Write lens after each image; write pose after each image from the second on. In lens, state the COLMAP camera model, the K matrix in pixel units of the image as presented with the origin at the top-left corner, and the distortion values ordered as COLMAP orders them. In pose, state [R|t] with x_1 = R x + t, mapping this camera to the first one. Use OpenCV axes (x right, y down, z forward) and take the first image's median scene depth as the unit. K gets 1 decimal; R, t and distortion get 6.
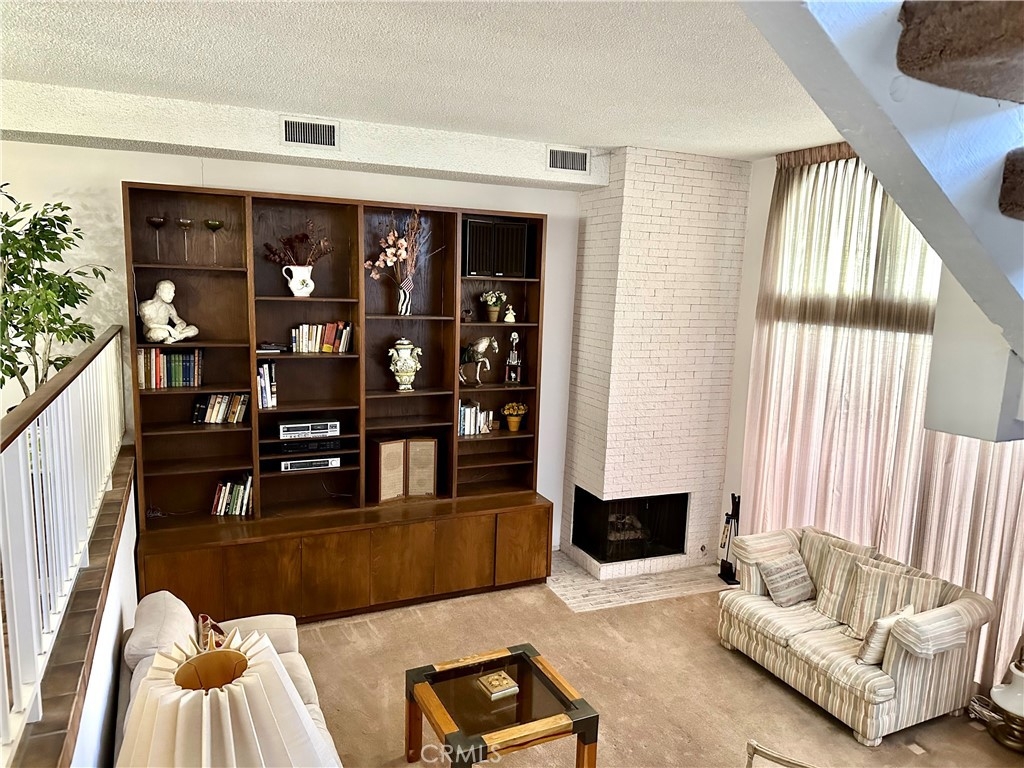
lens RADIAL K [[723.2, 0, 509.8], [0, 723.2, 393.1], [0, 0, 1]] dist [0.064286, -0.089665]
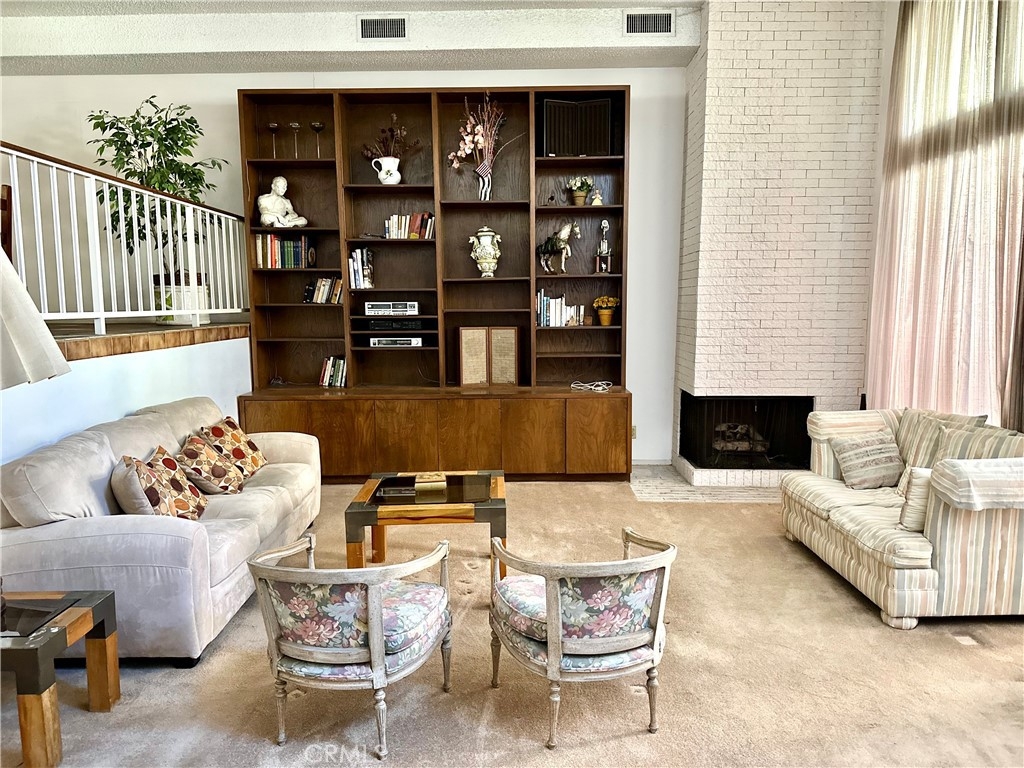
lens RADIAL K [[723.2, 0, 491.3], [0, 723.2, 392.7], [0, 0, 1]] dist [0.064286, -0.089665]
pose [[0.904628, 0.015469, -0.425921, 0.317547], [-0.031308, 0.999053, -0.030212, 0.200279], [0.425050, 0.040665, 0.904256, 0.078876]]
